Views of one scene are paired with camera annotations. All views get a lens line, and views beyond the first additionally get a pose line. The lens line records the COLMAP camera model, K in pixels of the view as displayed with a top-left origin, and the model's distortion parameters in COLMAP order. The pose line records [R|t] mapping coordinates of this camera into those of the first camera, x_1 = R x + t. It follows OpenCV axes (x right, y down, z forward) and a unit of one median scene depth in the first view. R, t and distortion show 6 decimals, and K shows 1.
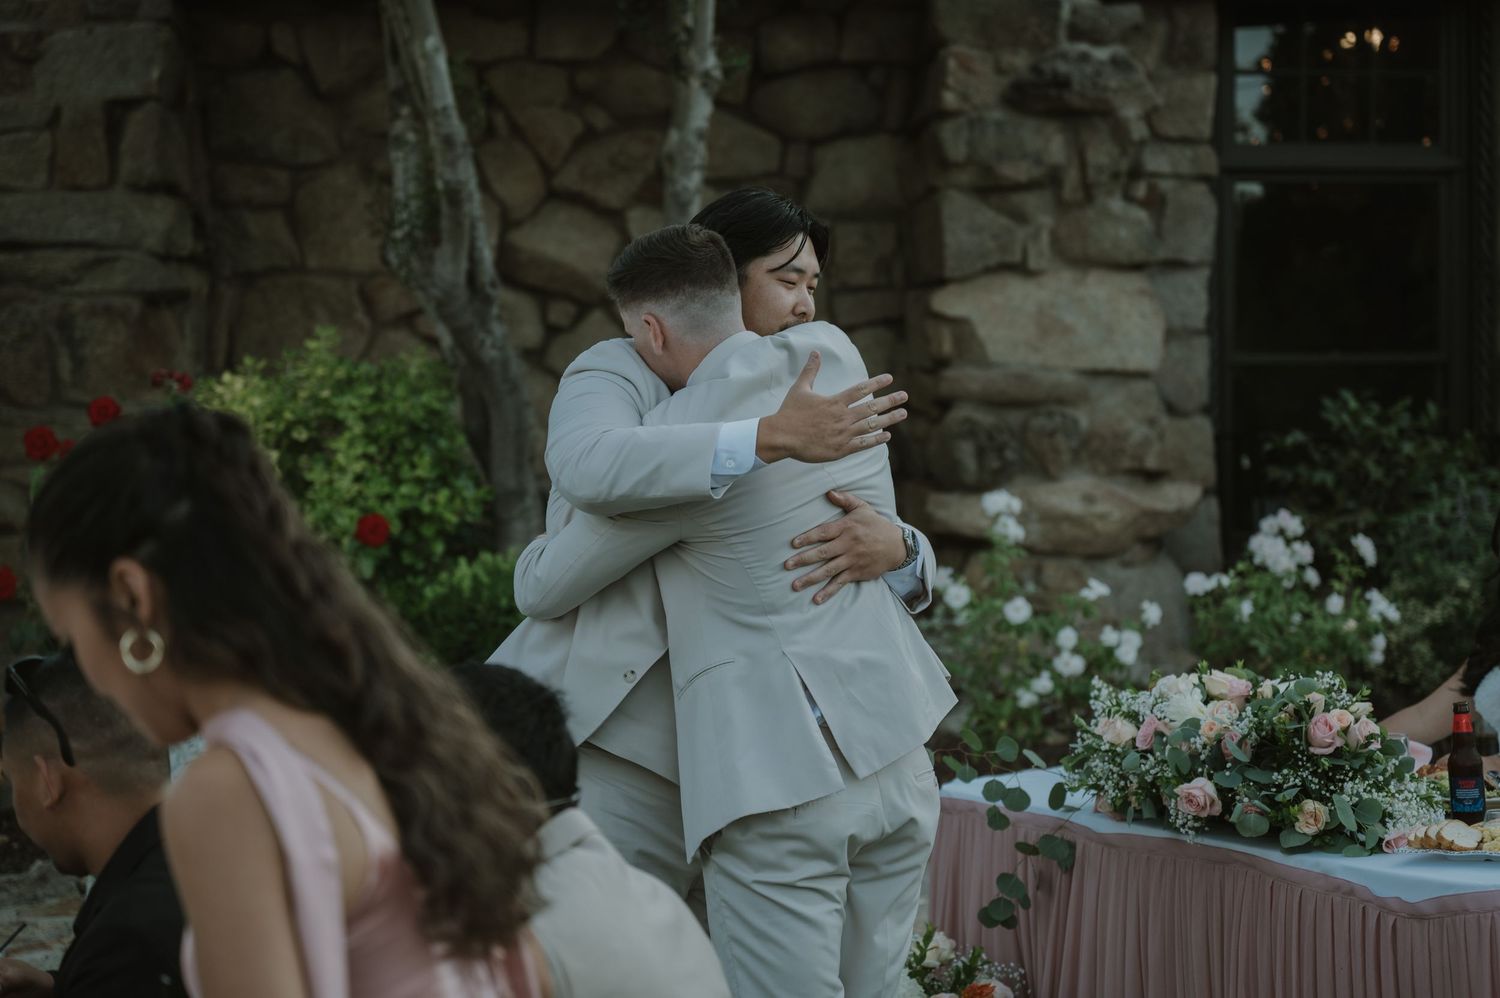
lens RADIAL K [[3145.4, 0, 750.9], [0, 3145.4, 458.6], [0, 0, 1]] dist [0.019572, -0.082253]
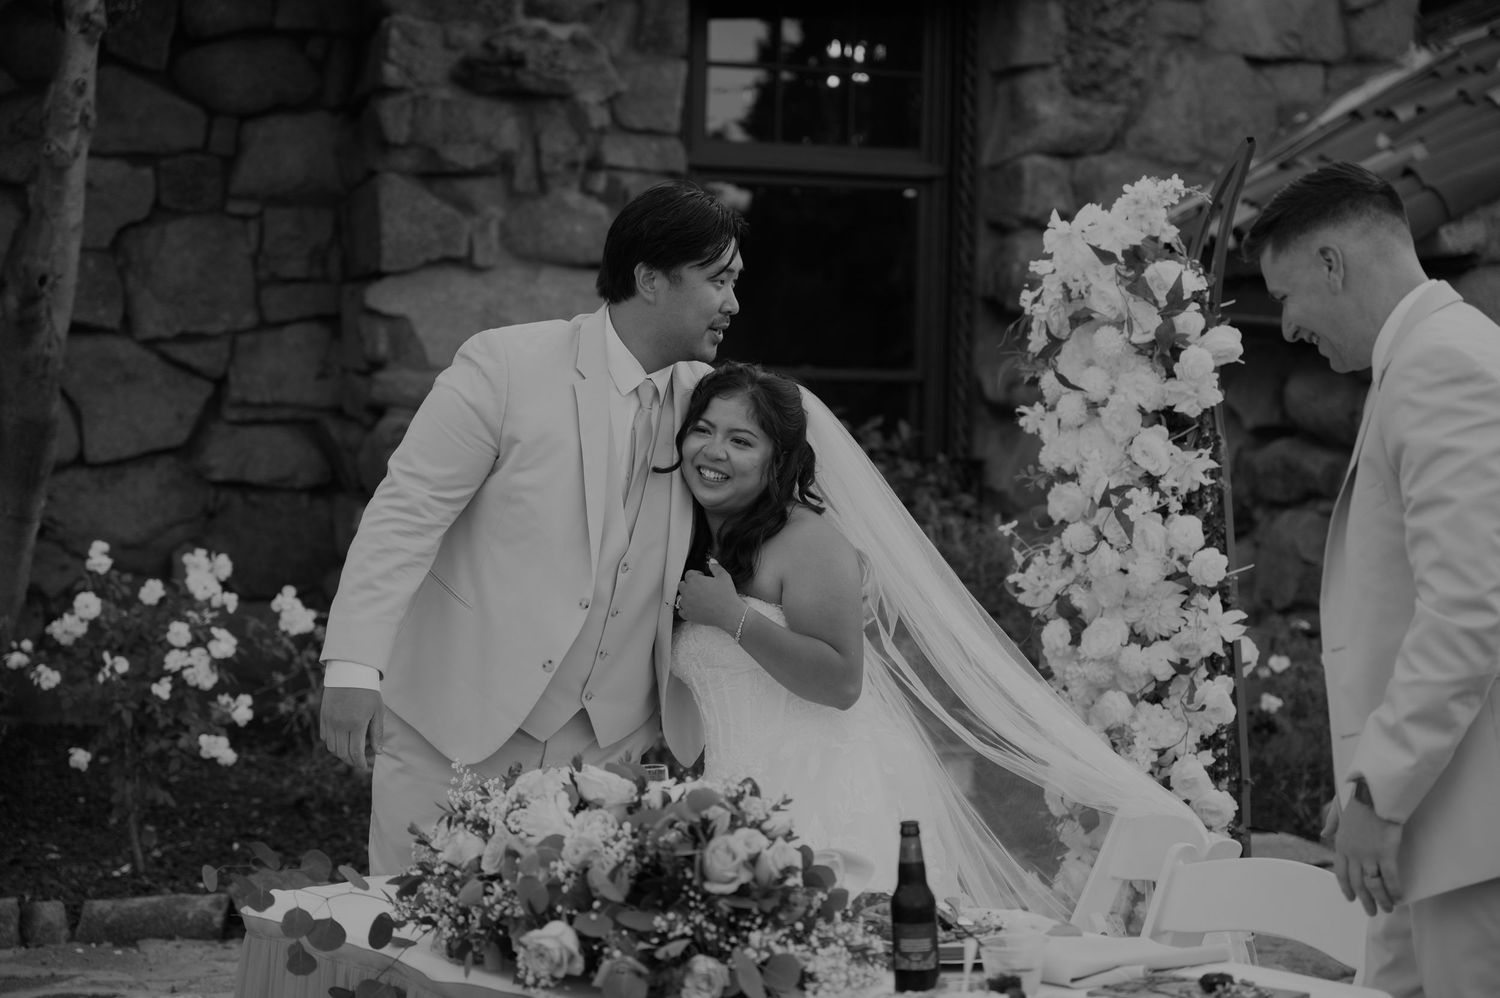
lens RADIAL K [[3145.4, 0, 750.9], [0, 3145.4, 458.6], [0, 0, 1]] dist [0.019572, -0.082253]
pose [[0.986625, 0.024665, 0.161131, 0.060744], [-0.024068, 0.999694, -0.005654, -0.002339], [-0.161221, 0.001700, 0.986917, 0.248450]]
